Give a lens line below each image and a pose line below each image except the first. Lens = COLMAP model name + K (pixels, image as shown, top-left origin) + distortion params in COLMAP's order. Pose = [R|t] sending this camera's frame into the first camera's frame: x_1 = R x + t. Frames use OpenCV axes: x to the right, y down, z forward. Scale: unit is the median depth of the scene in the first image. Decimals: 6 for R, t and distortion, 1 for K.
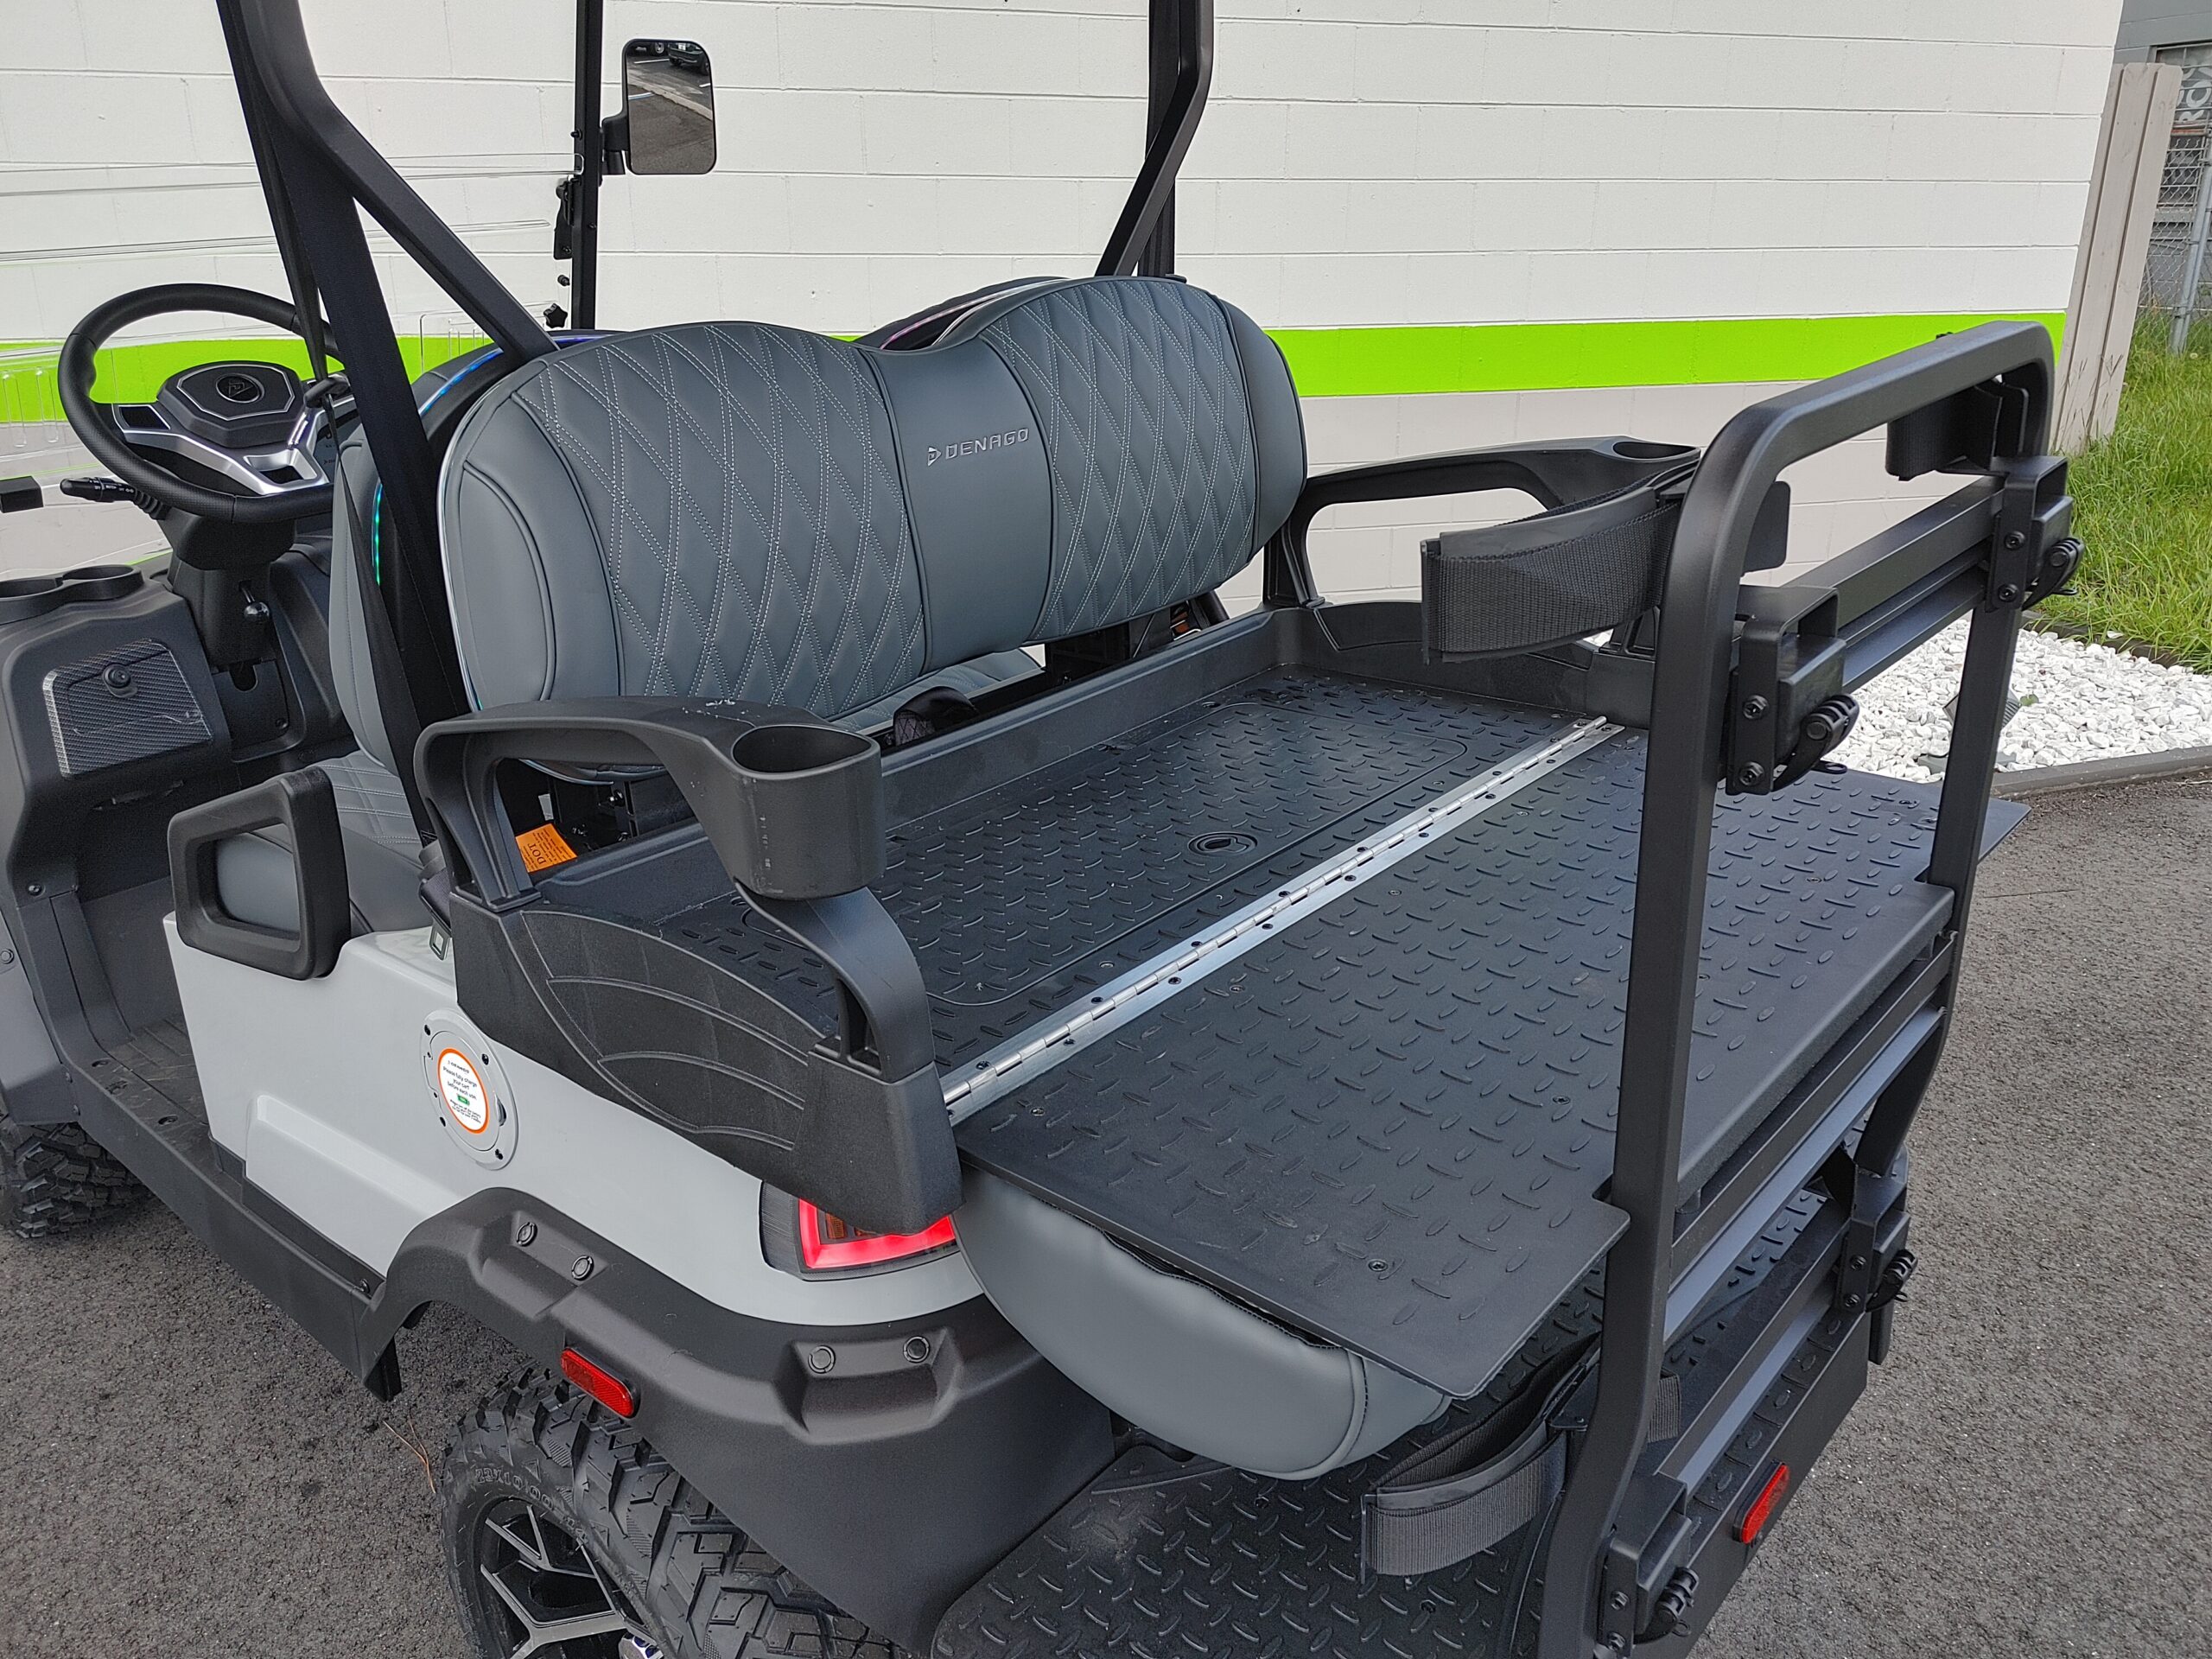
lens RADIAL K [[1676.6, 0, 1111.5], [0, 1676.6, 838.2], [0, 0, 1]] dist [0.100111, -0.115302]
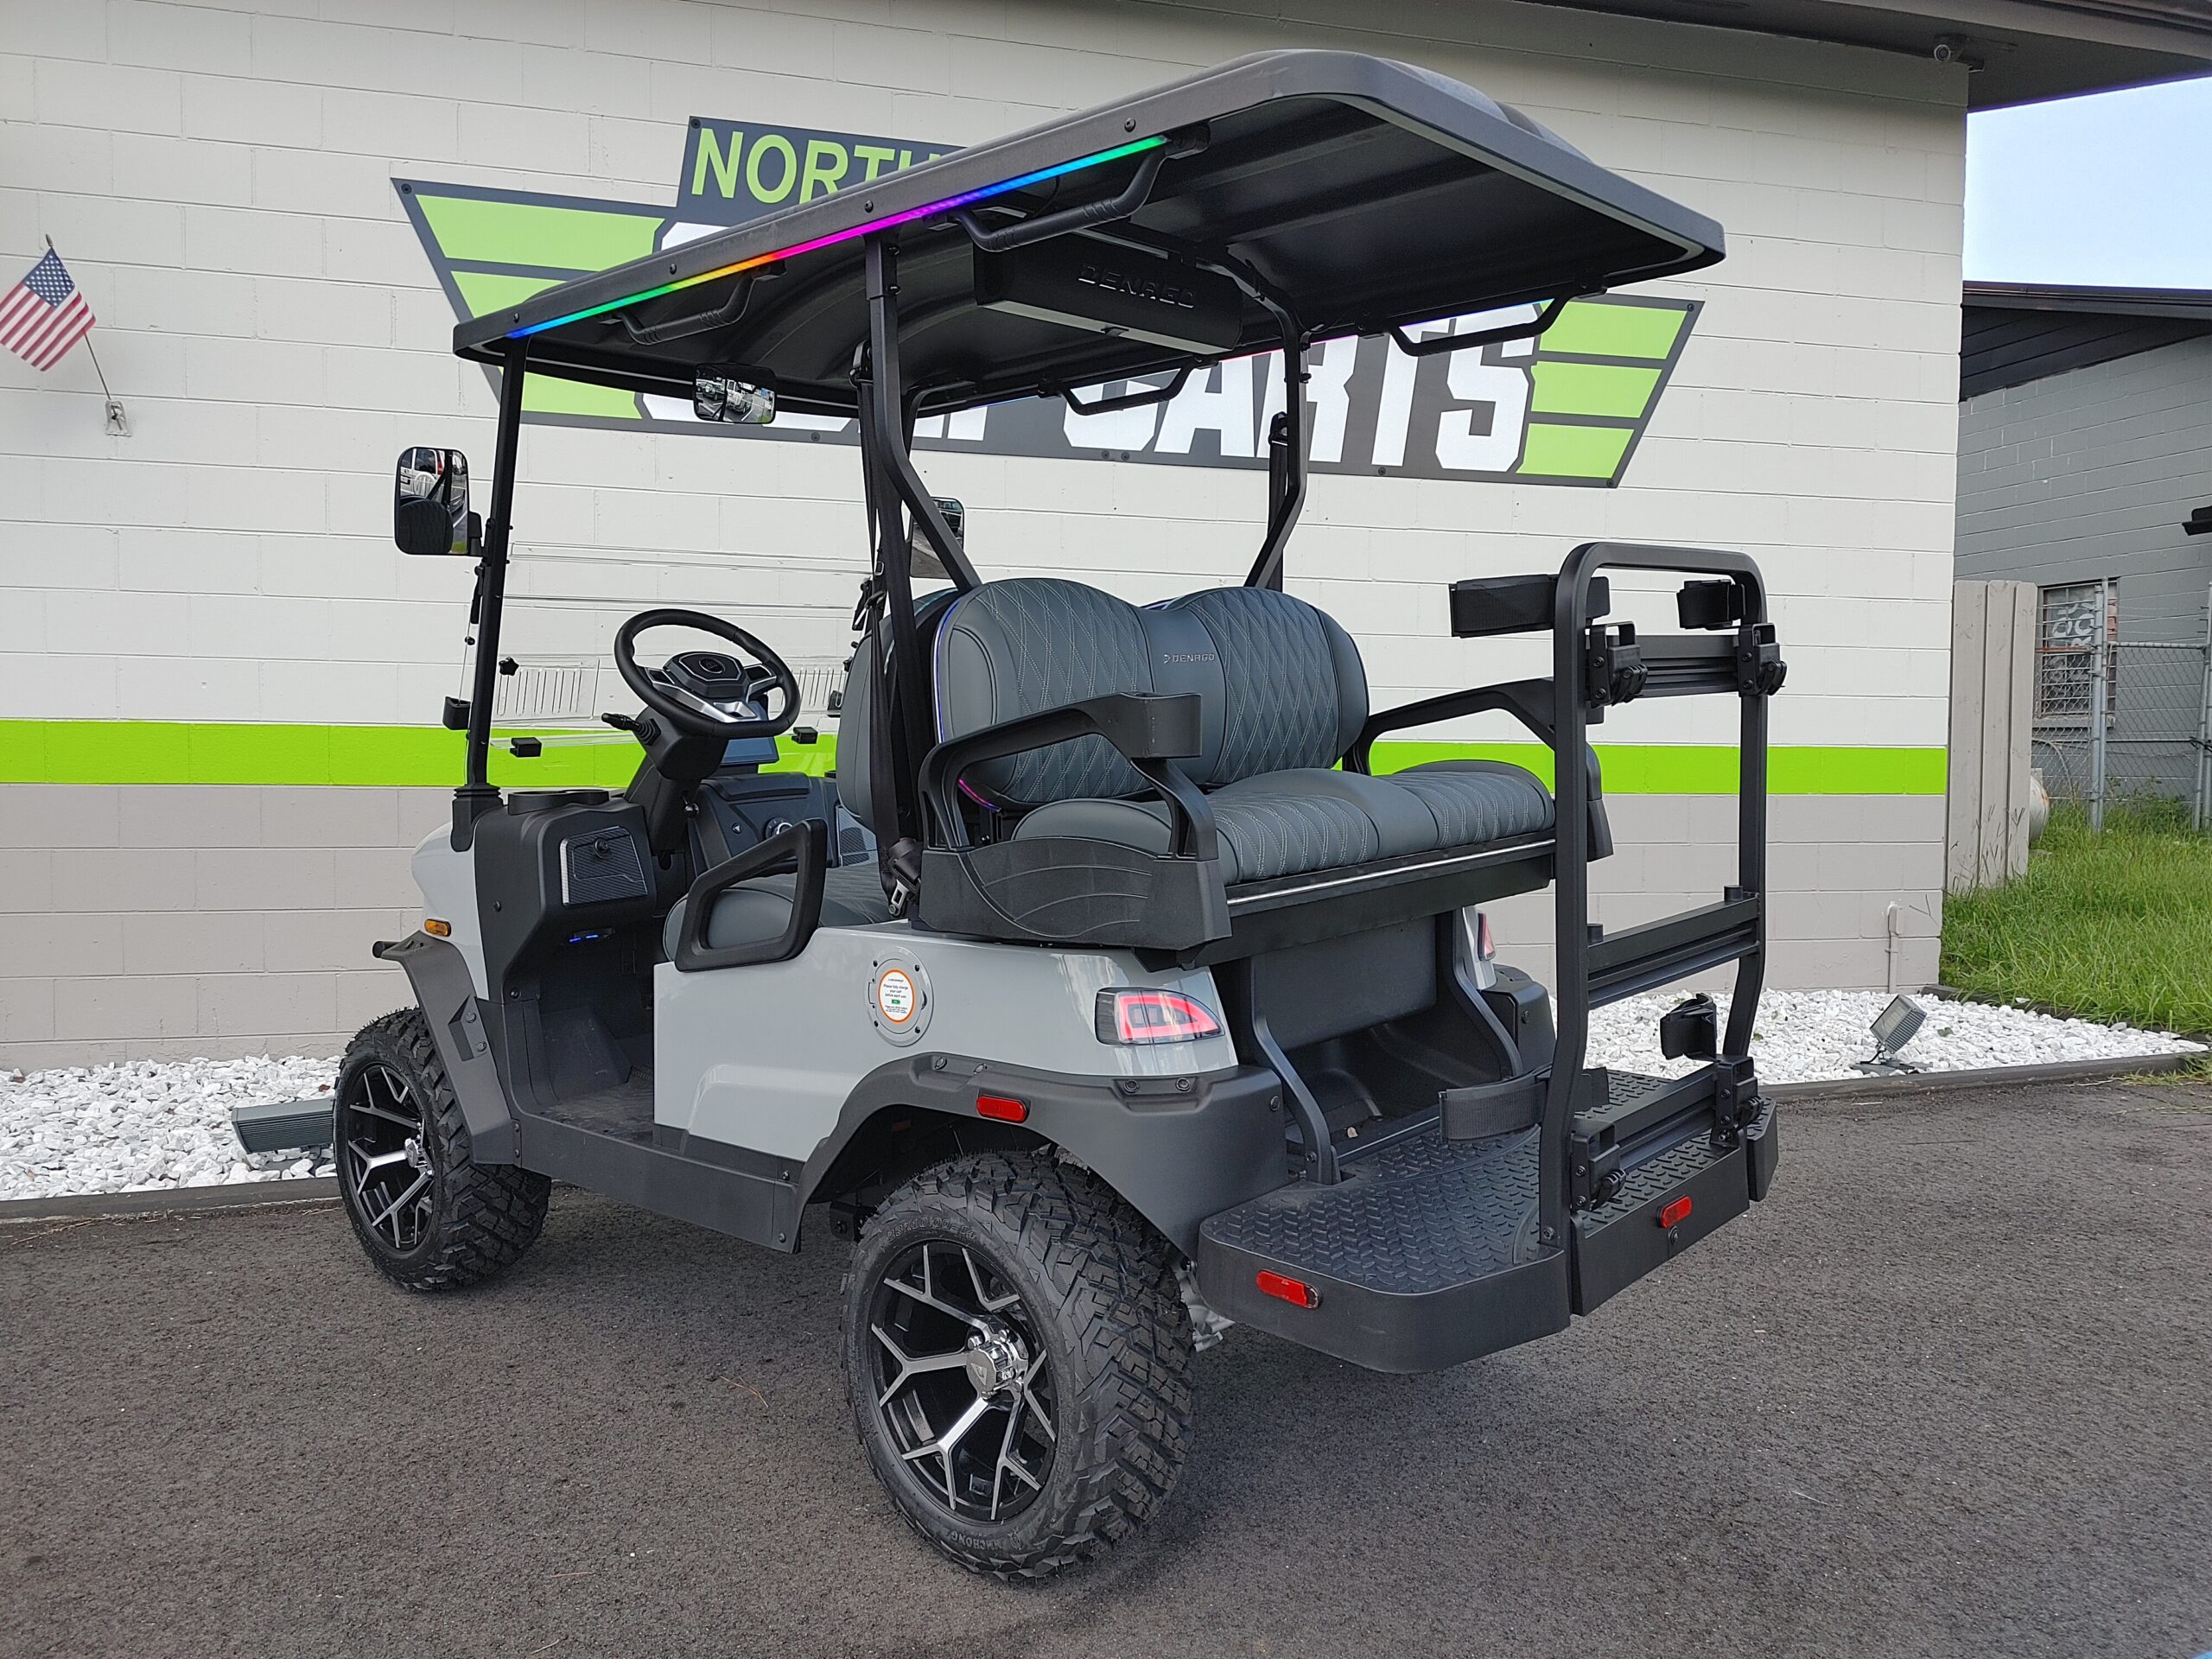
lens RADIAL K [[1676.6, 0, 1111.5], [0, 1676.6, 838.2], [0, 0, 1]] dist [0.100111, -0.115302]
pose [[0.999935, 0.008099, -0.008050, -0.108283], [-0.010112, 0.955505, -0.294802, 0.349531], [0.005304, 0.294864, 0.955525, -0.468613]]
